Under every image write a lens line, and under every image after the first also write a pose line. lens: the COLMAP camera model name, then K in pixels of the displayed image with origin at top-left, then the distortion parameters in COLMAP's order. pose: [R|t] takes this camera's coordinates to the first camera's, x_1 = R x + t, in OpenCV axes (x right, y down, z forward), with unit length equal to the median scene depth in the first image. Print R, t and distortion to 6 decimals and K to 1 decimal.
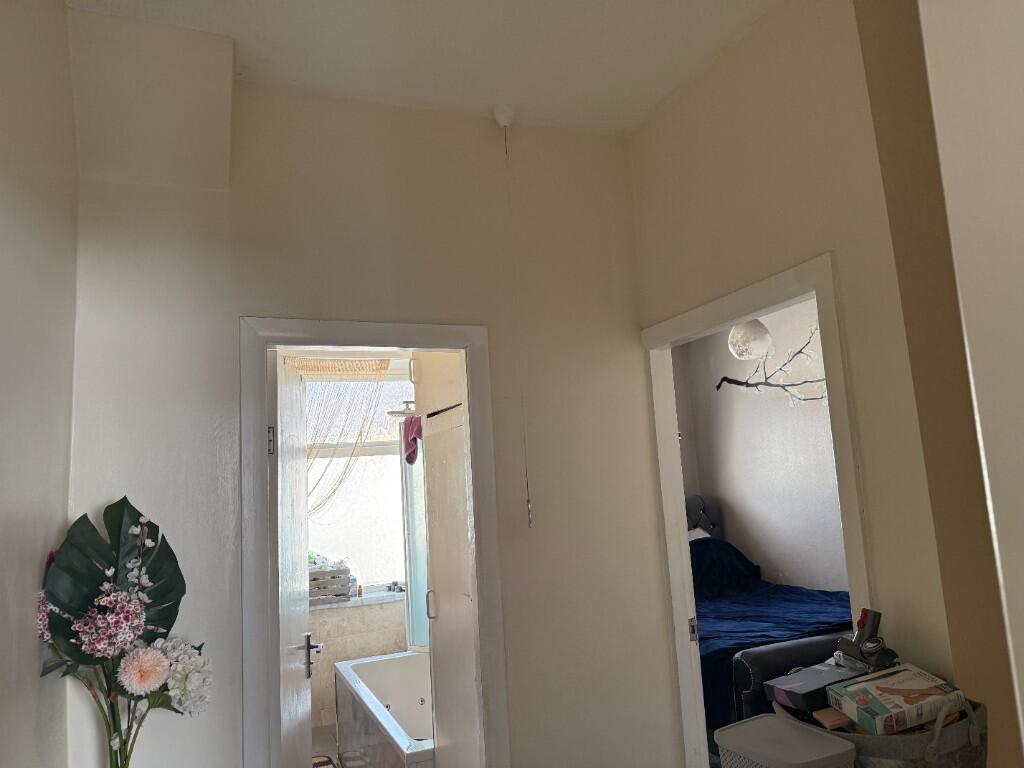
lens RADIAL K [[726.7, 0, 512.0], [0, 726.7, 384.0], [0, 0, 1]] dist [-0.000422, -0.009062]
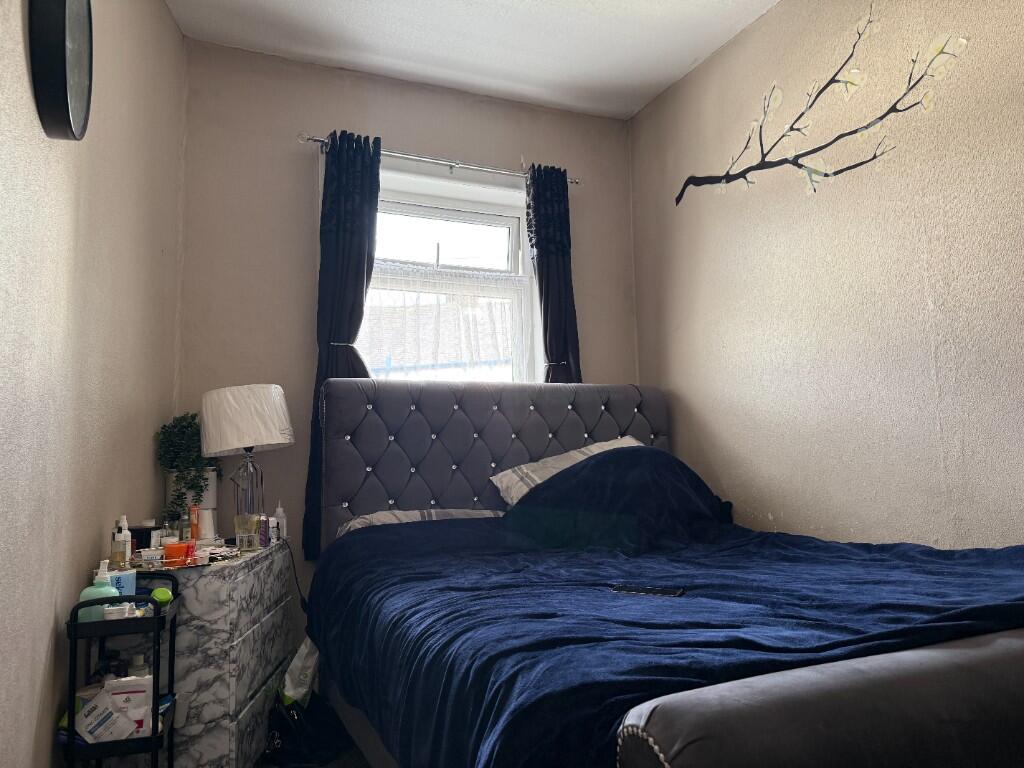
lens RADIAL K [[721.1, 0, 512.0], [0, 721.1, 384.0], [0, 0, 1]] dist [-0.001226, -0.059674]
pose [[0.998612, 0.047435, 0.022891, 0.174235], [-0.048076, 0.998443, 0.028300, 0.169141], [-0.021513, -0.029362, 0.999337, 0.508777]]
